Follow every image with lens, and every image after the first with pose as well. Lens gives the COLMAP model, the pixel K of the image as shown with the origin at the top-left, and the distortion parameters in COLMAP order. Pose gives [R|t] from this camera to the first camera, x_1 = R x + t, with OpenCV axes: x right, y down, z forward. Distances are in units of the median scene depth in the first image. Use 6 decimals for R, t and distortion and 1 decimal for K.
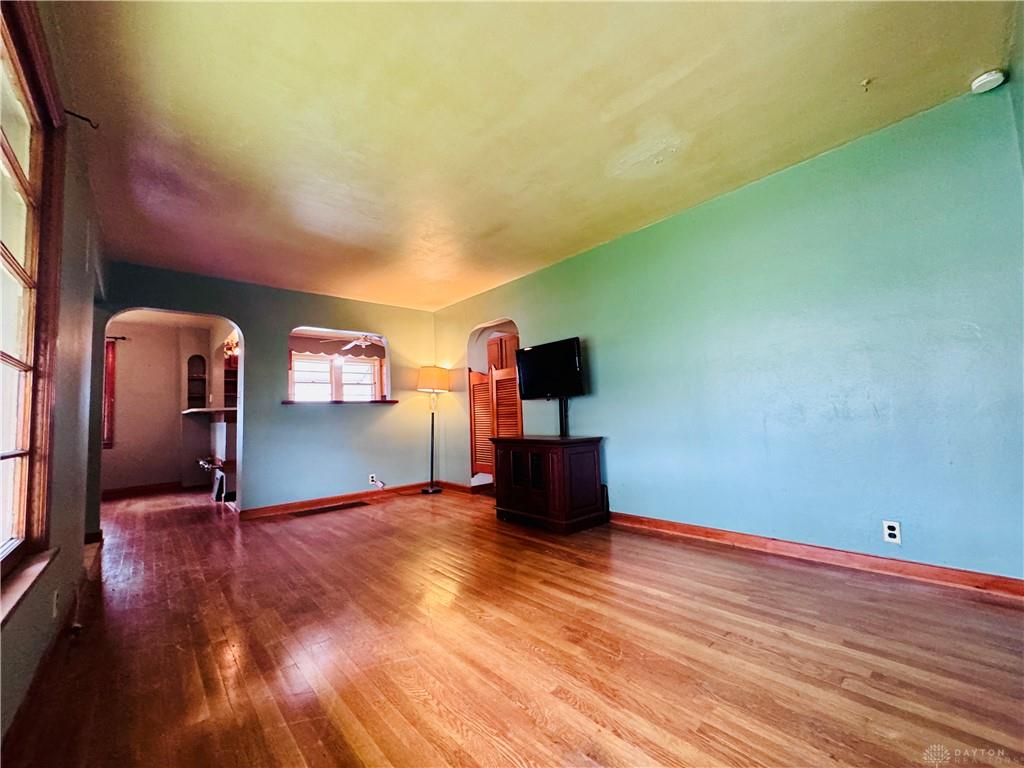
lens RADIAL K [[407.2, 0, 512.0], [0, 407.2, 384.0], [0, 0, 1]] dist [-0.001358, 0.000325]
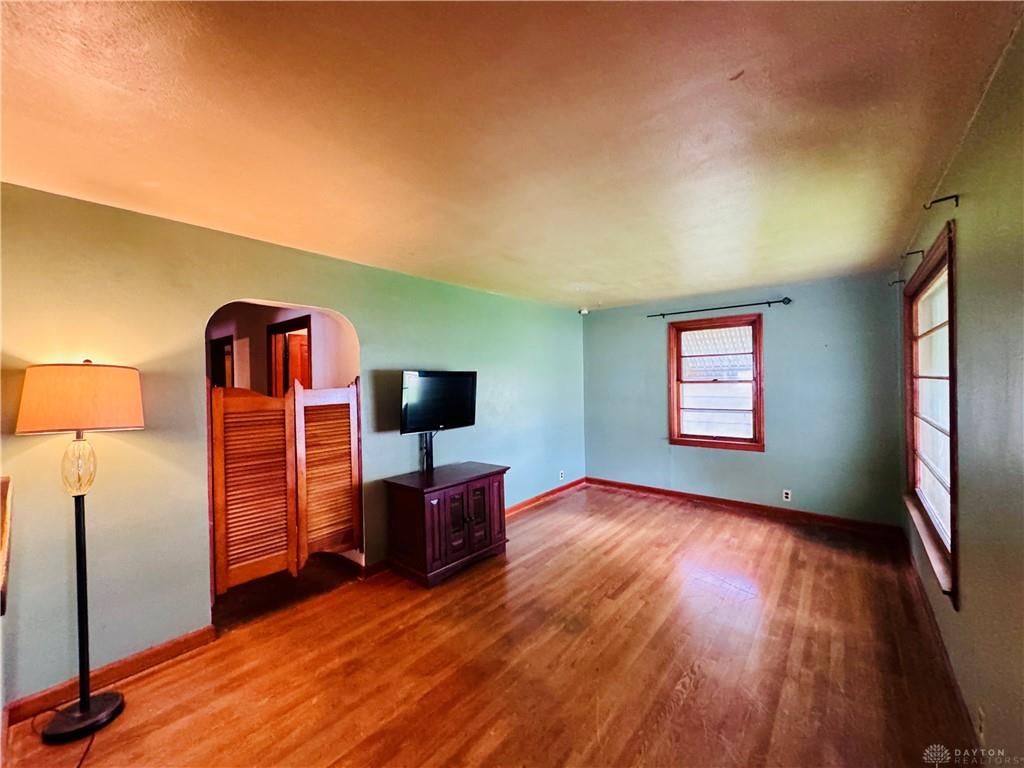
lens RADIAL K [[407.2, 0, 512.0], [0, 407.2, 384.0], [0, 0, 1]] dist [-0.001358, 0.000325]
pose [[-0.145782, 0.036086, 0.988658, -1.334163], [-0.046796, 0.997964, -0.043326, -0.058307], [-0.988209, -0.052582, -0.143796, 1.539328]]
